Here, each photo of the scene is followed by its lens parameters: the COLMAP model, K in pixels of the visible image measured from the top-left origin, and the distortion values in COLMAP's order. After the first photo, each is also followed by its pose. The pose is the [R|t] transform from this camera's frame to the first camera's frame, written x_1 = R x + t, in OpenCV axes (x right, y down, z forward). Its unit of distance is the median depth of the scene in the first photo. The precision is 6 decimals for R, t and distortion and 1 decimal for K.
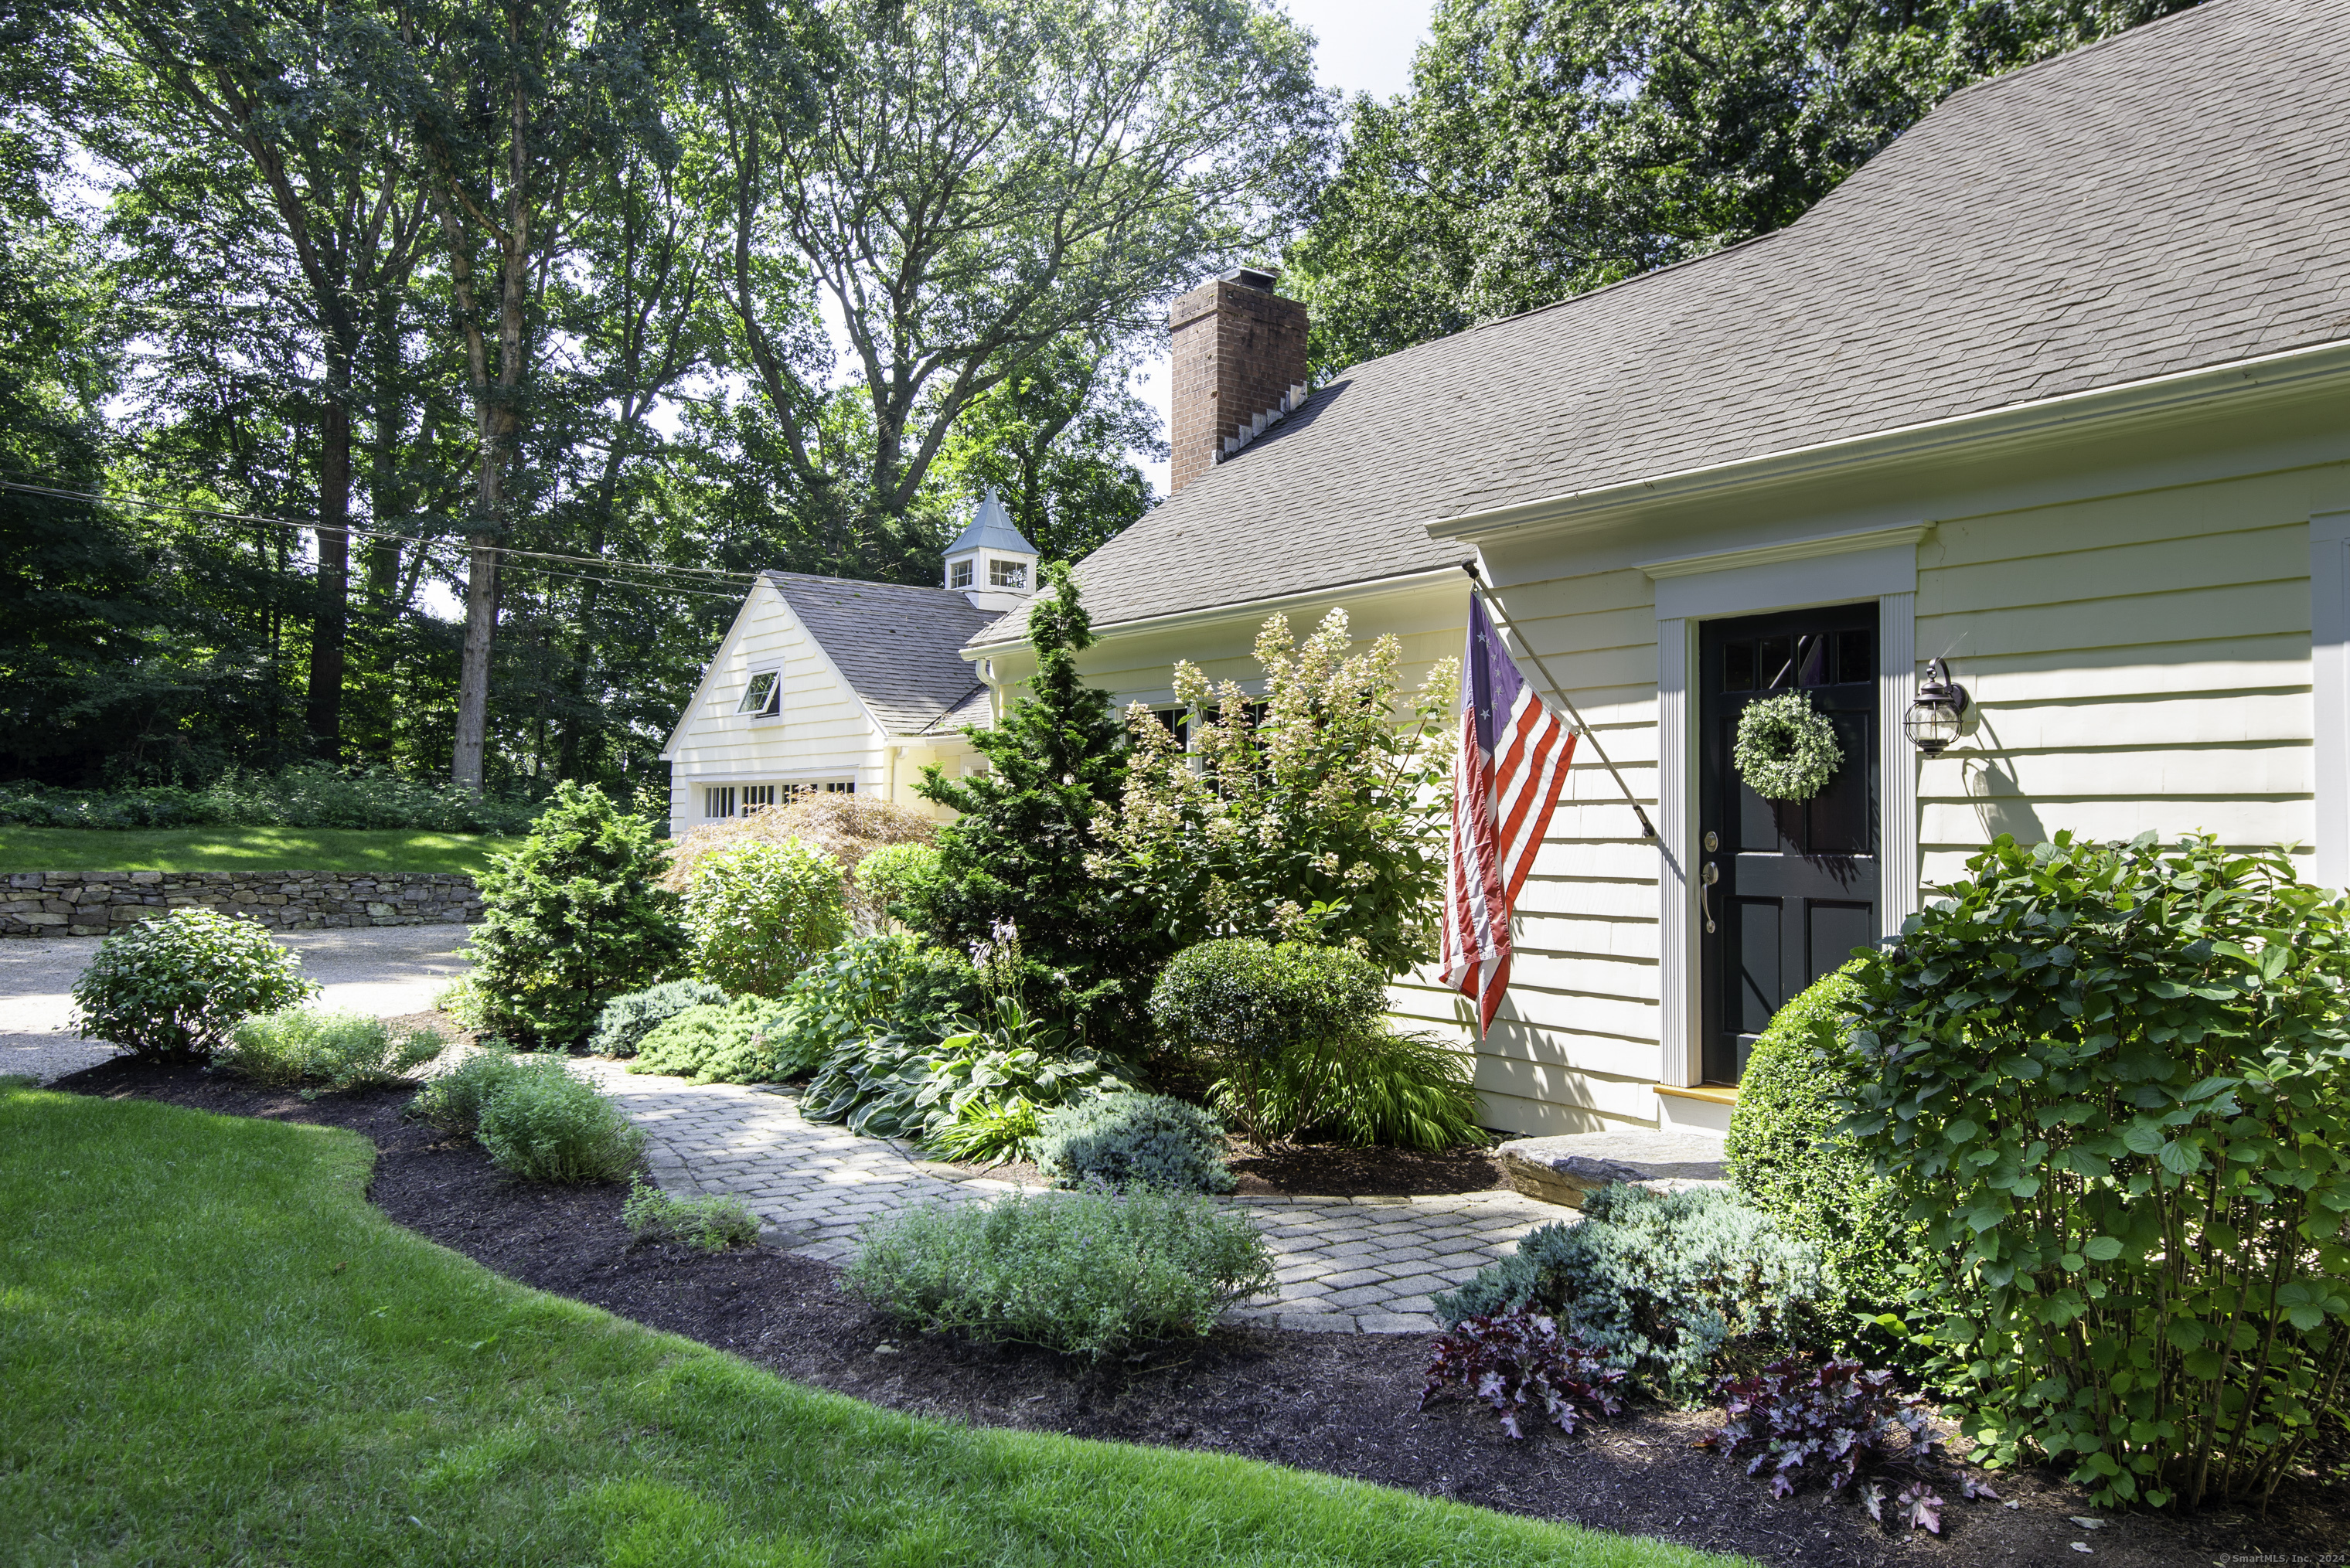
lens RADIAL K [[1679.1, 0, 1175.0], [0, 1679.1, 784.0], [0, 0, 1]] dist [0.030576, 0.000815]
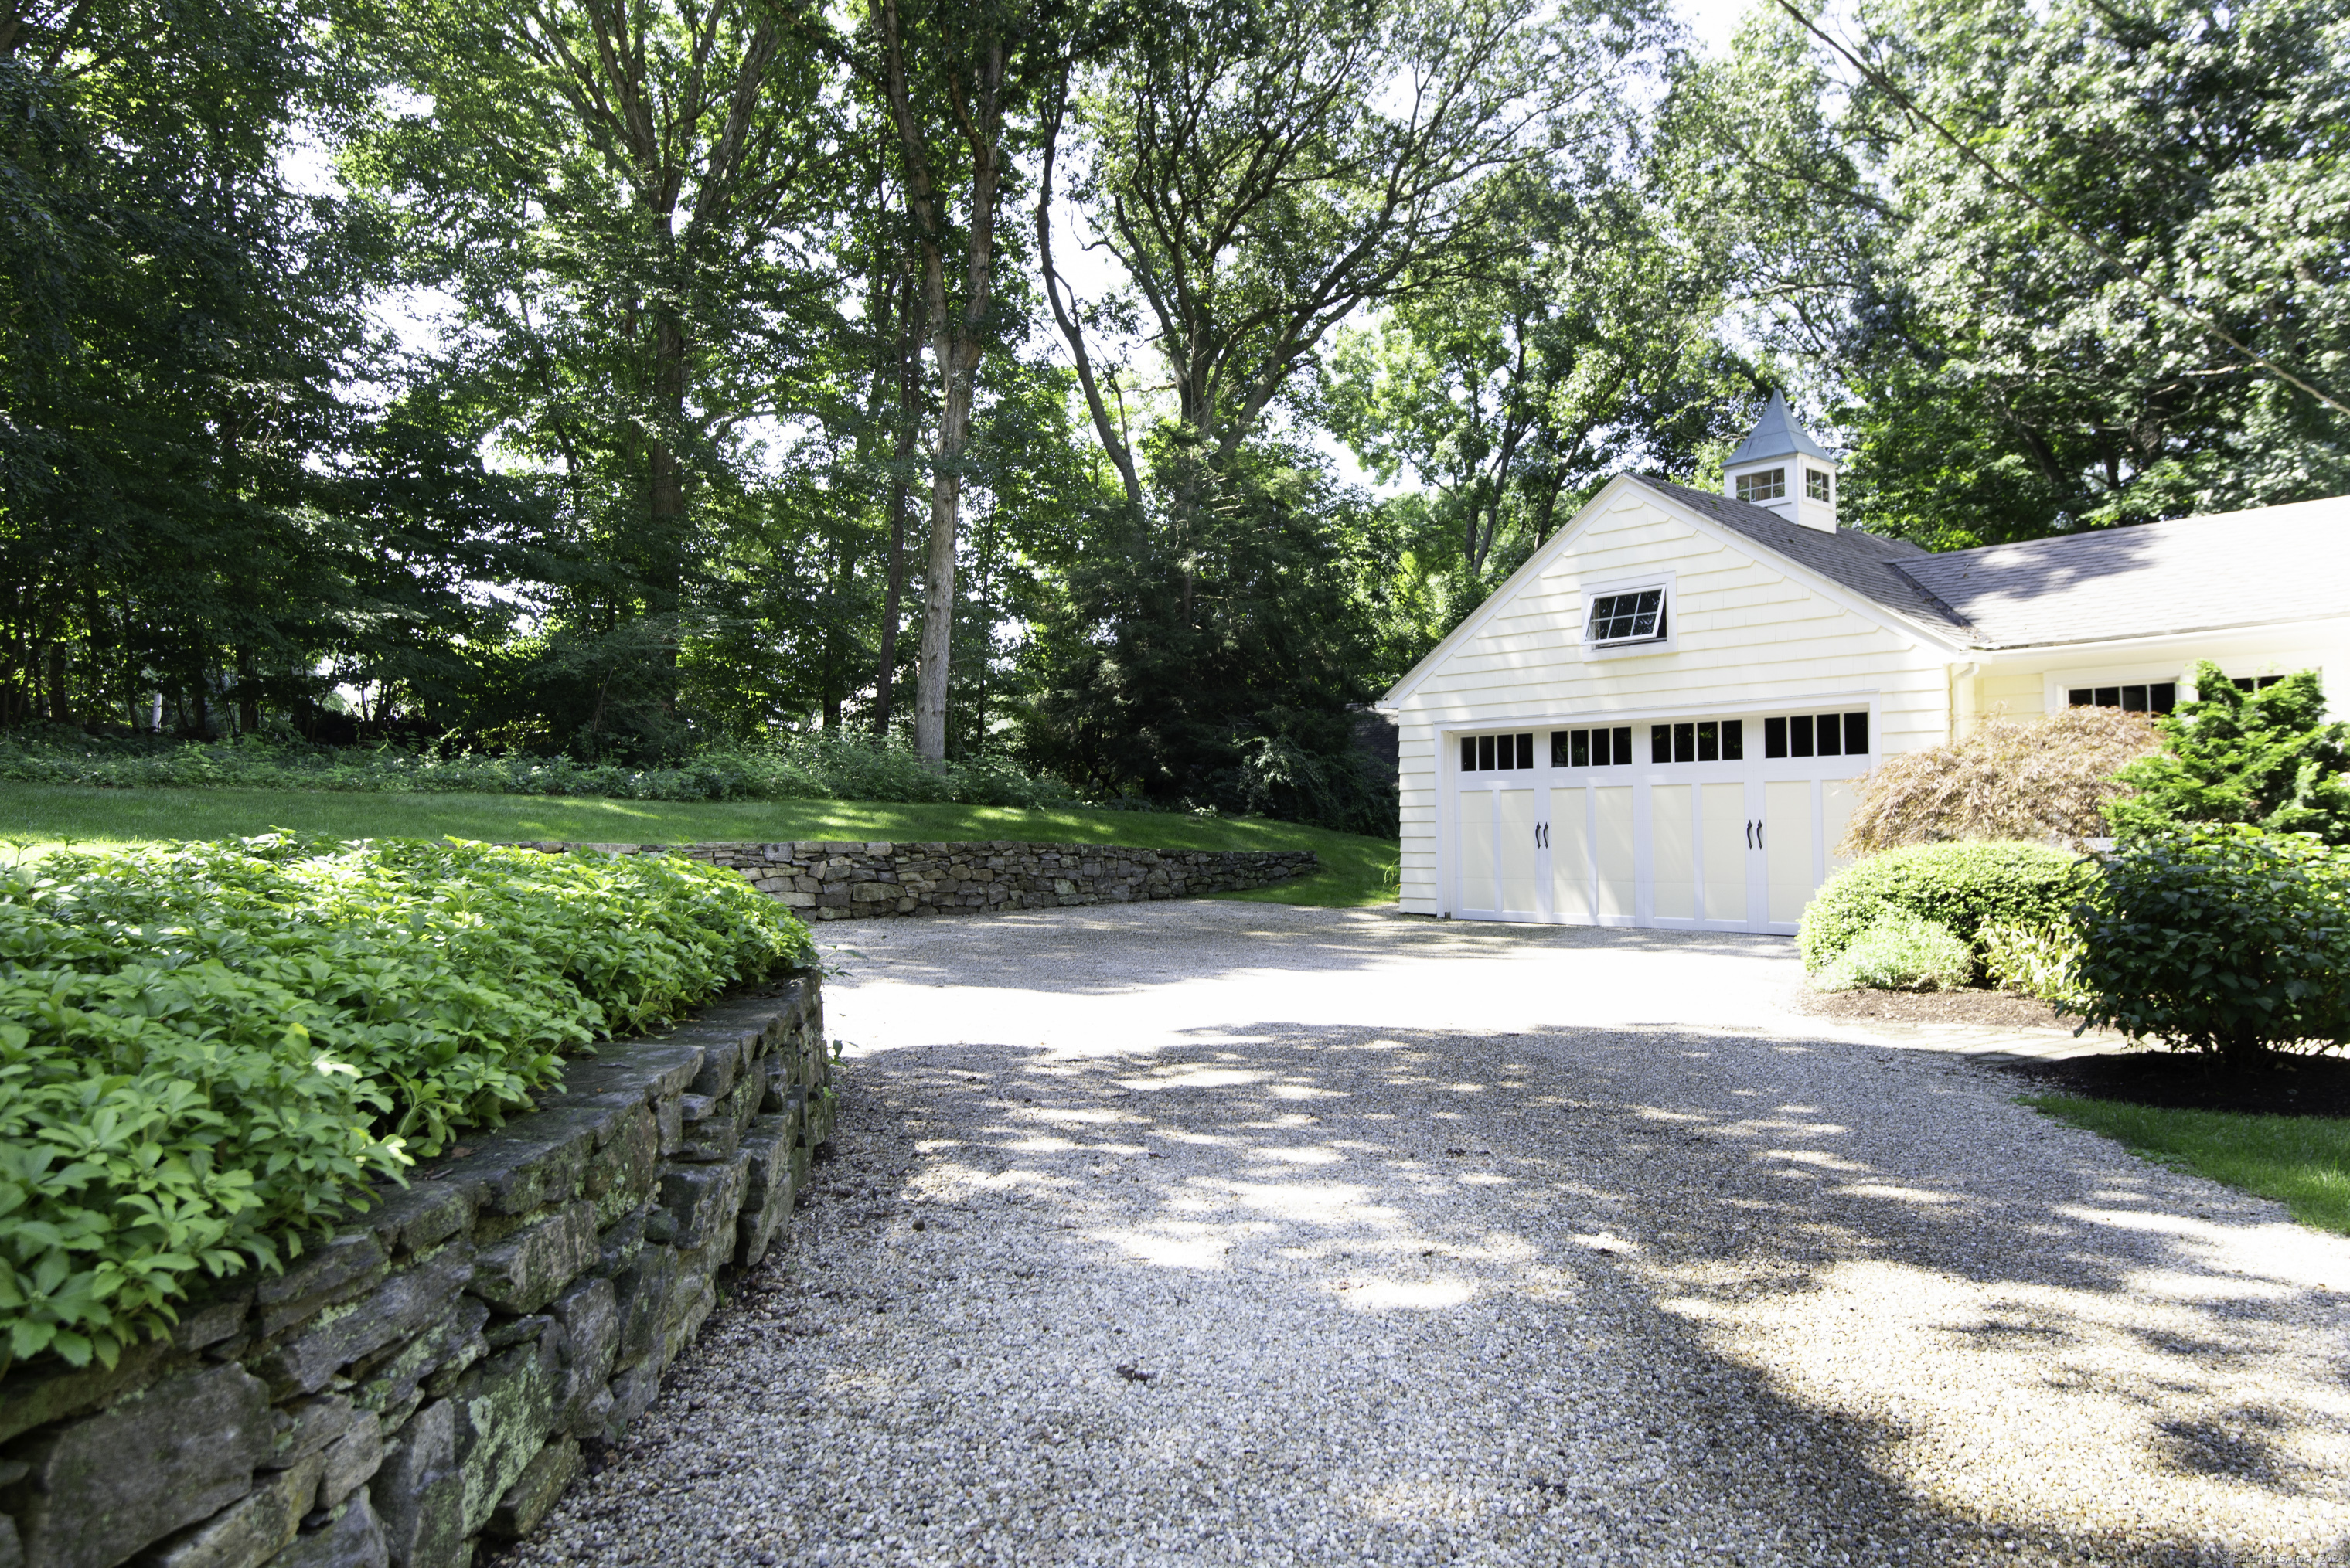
lens RADIAL K [[1583.3, 0, 1175.0], [0, 1583.3, 784.0], [0, 0, 1]] dist [-0.006921, -0.005127]
pose [[0.998240, -0.015845, 0.057145, -1.488636], [0.016001, 0.999869, -0.002261, 0.080187], [-0.057102, 0.003171, 0.998363, 0.627124]]
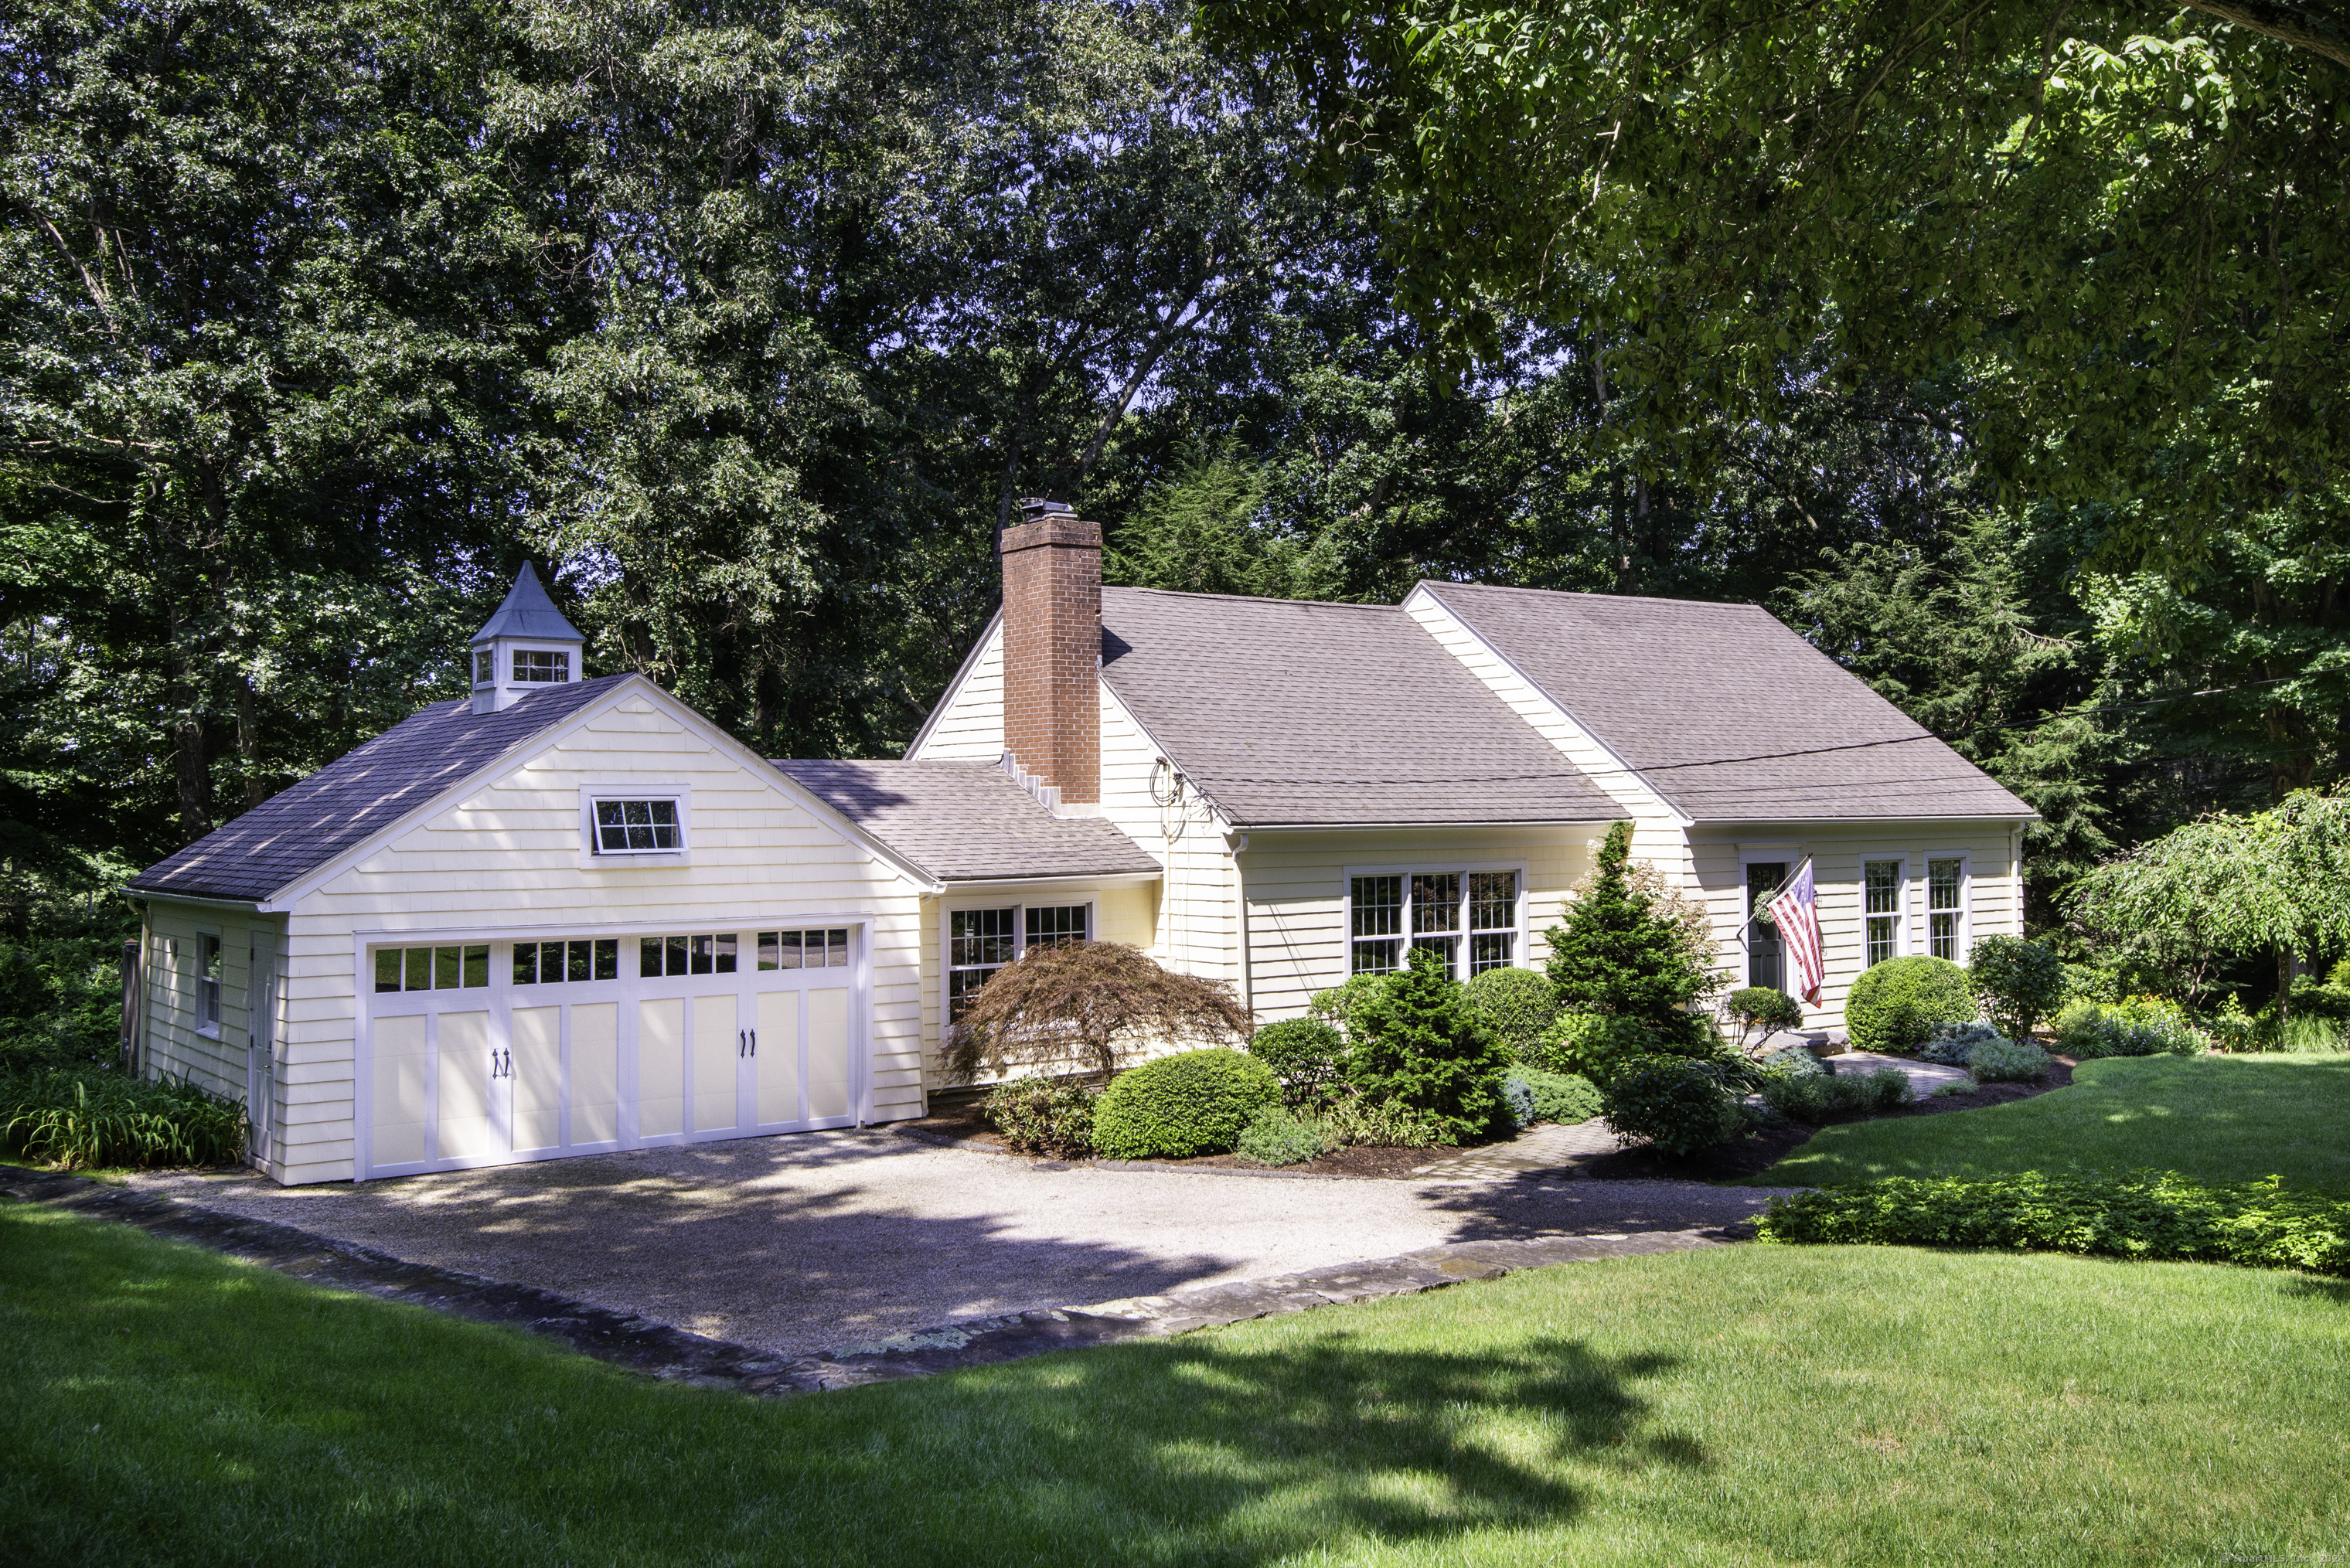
lens RADIAL K [[1971.8, 0, 1175.0], [0, 1971.8, 784.0], [0, 0, 1]] dist [0.089584, 0.000784]
pose [[0.012671, 0.065842, 0.997750, -3.430113], [0.016439, 0.997681, -0.066046, -0.018035], [-0.999785, 0.017239, 0.011559, 2.078301]]
